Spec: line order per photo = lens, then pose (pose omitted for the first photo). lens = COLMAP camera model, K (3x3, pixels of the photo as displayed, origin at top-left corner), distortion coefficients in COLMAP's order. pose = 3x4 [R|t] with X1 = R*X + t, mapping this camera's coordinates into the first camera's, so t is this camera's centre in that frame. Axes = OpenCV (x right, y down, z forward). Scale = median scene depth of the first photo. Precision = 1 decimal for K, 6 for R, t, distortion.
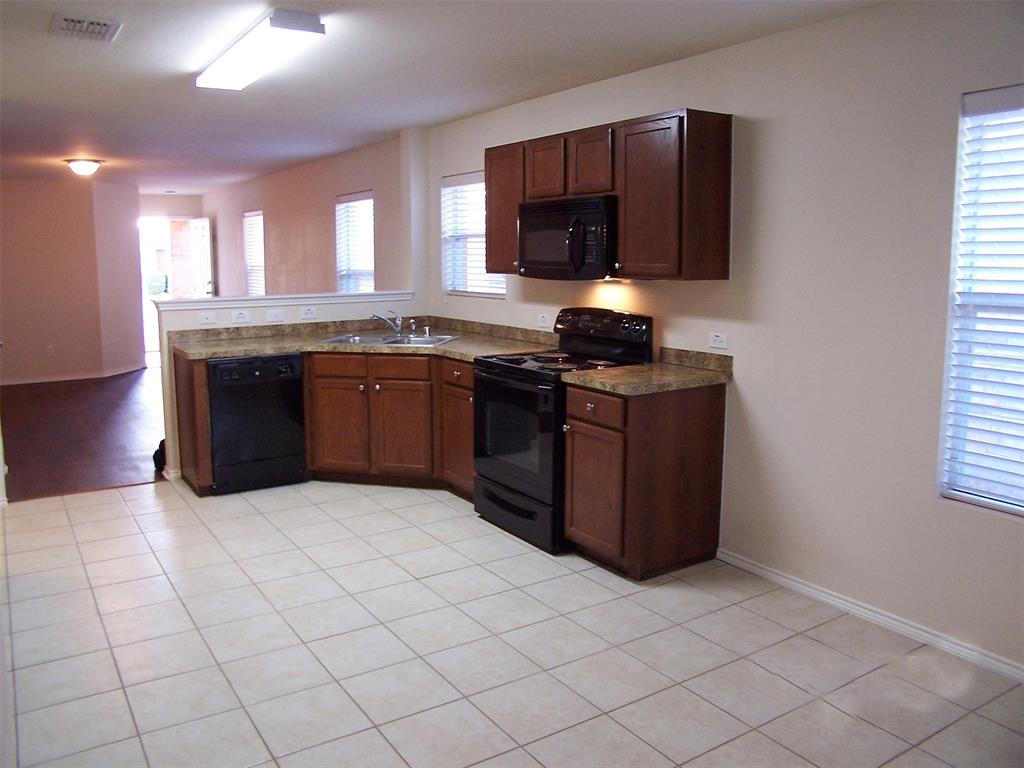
lens RADIAL K [[811.0, 0, 480.9], [0, 811.0, 377.1], [0, 0, 1]] dist [-0.100104, 0.002689]
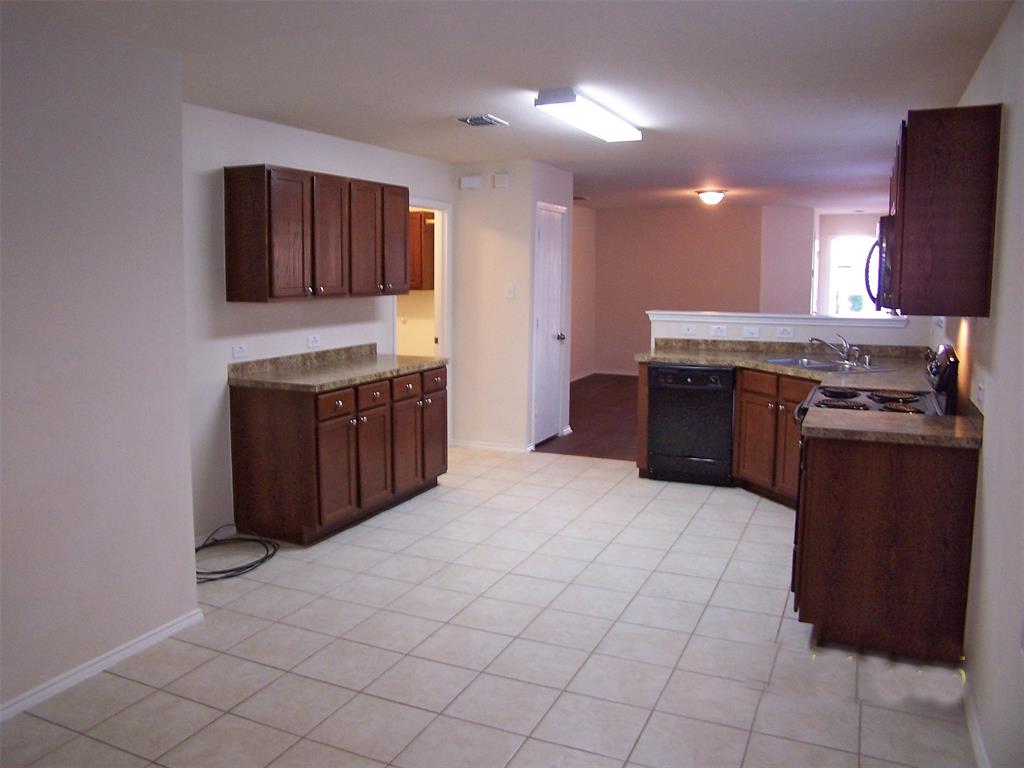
lens RADIAL K [[811.0, 0, 480.9], [0, 811.0, 377.1], [0, 0, 1]] dist [-0.100104, 0.002689]
pose [[0.537965, 0.113447, -0.835299, 0.508415], [-0.130767, 0.990138, 0.050257, -0.027303], [0.832763, 0.082193, 0.547495, 0.133118]]
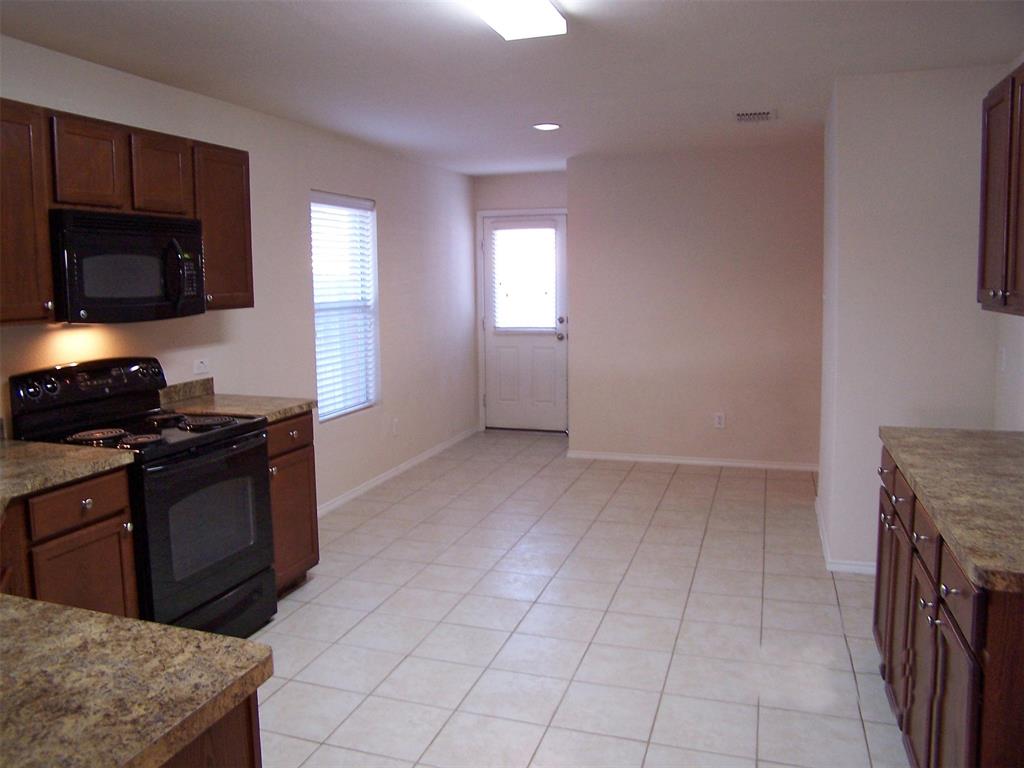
lens RADIAL K [[811.0, 0, 480.9], [0, 811.0, 377.1], [0, 0, 1]] dist [-0.100104, 0.002689]
pose [[-0.625631, -0.078462, 0.776164, -0.574171], [0.138111, 0.968073, 0.209188, -0.154083], [-0.767797, 0.238071, -0.594820, 1.028779]]
